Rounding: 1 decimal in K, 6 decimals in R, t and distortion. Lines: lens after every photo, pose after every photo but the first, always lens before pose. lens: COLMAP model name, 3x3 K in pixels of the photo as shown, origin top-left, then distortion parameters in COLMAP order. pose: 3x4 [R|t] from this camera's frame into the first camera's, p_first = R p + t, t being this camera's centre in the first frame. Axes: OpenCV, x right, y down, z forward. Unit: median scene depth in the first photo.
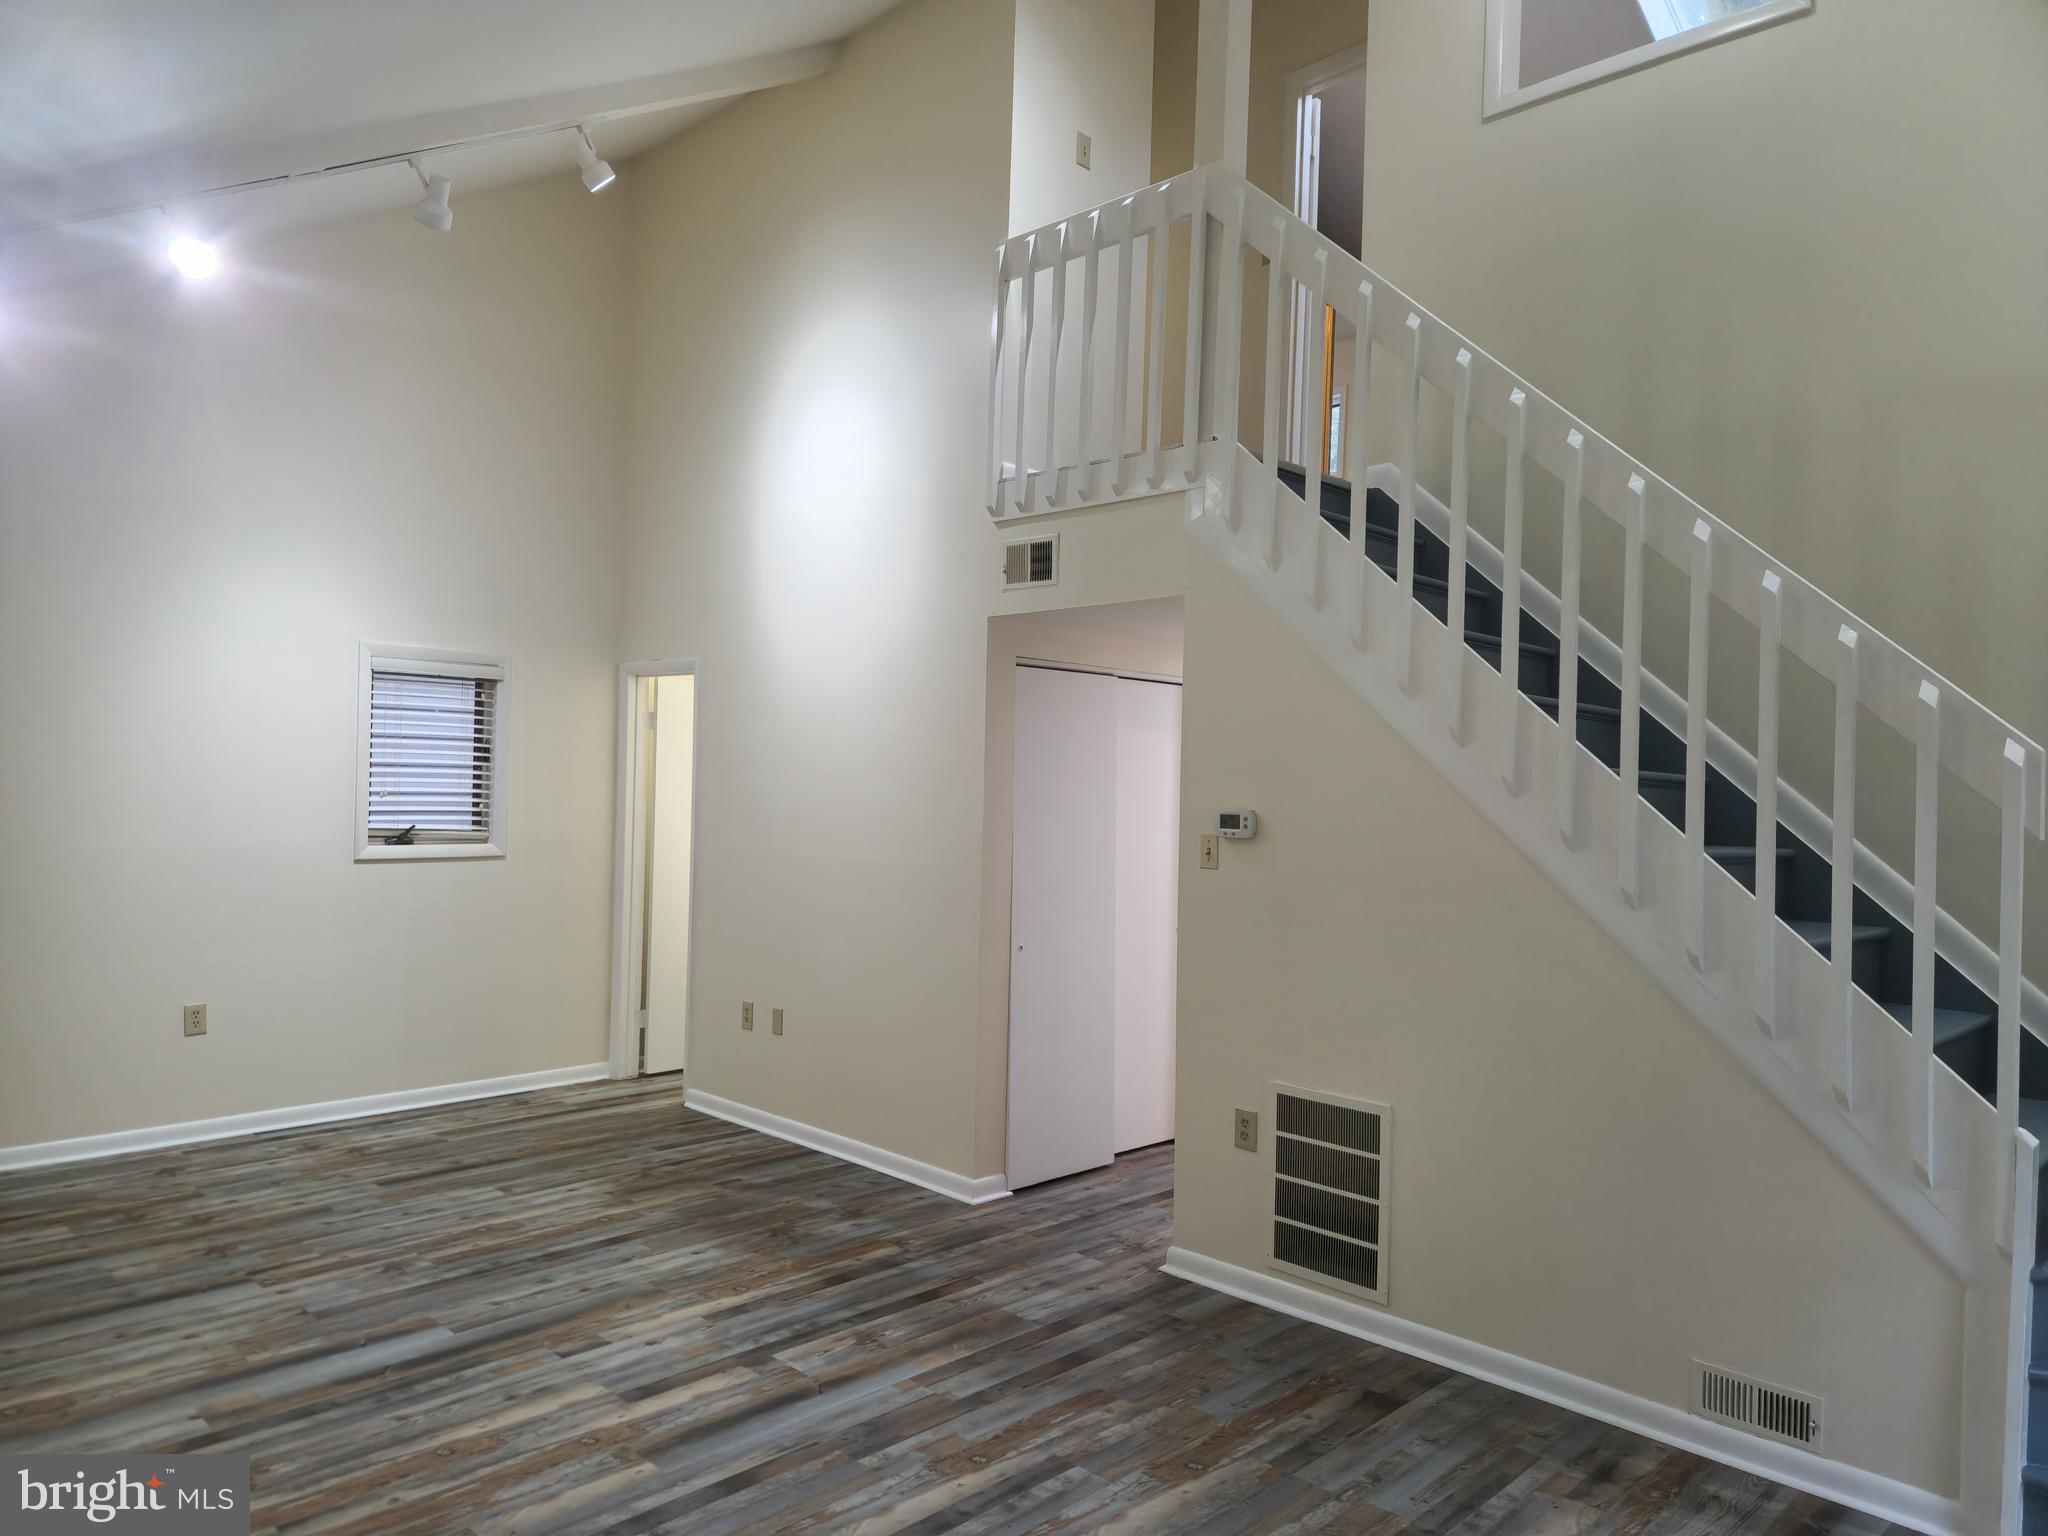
lens RADIAL K [[1369.5, 0, 1017.8], [0, 1369.5, 779.0], [0, 0, 1]] dist [0.073727, -0.058252]
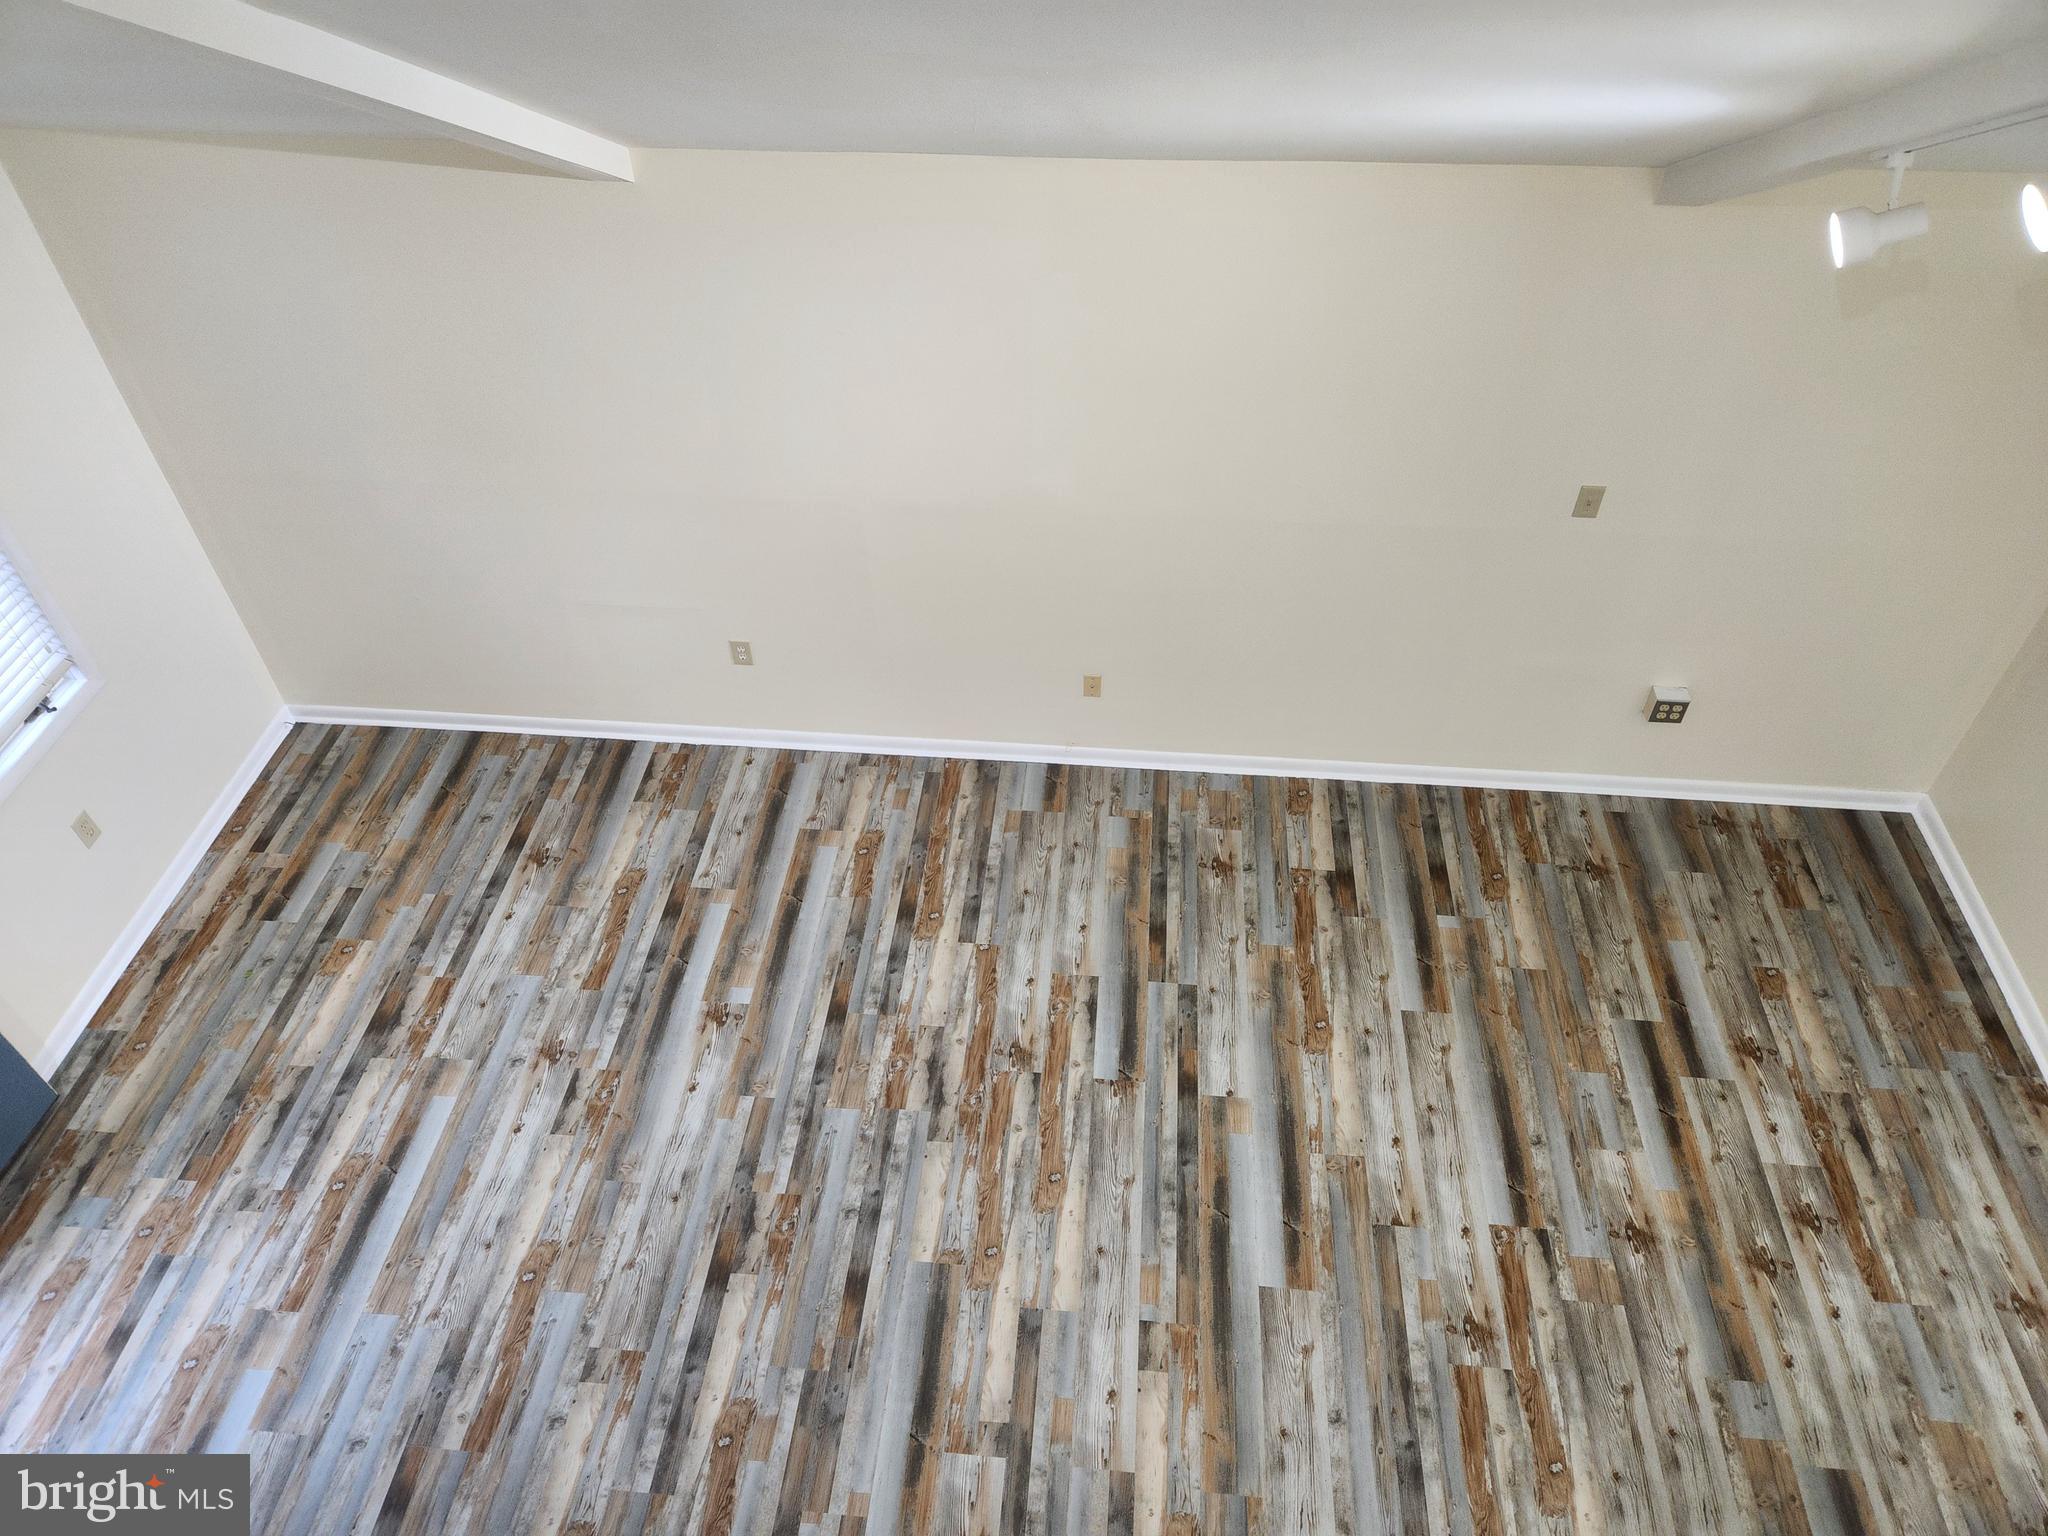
lens RADIAL K [[1369.5, 0, 1009.9], [0, 1369.5, 753.9], [0, 0, 1]] dist [0.073727, -0.058252]
pose [[-0.775120, 0.436539, -0.456752, 0.055555], [0.000796, 0.723595, 0.690224, -0.604950], [0.631813, 0.534643, -0.561221, 1.174926]]
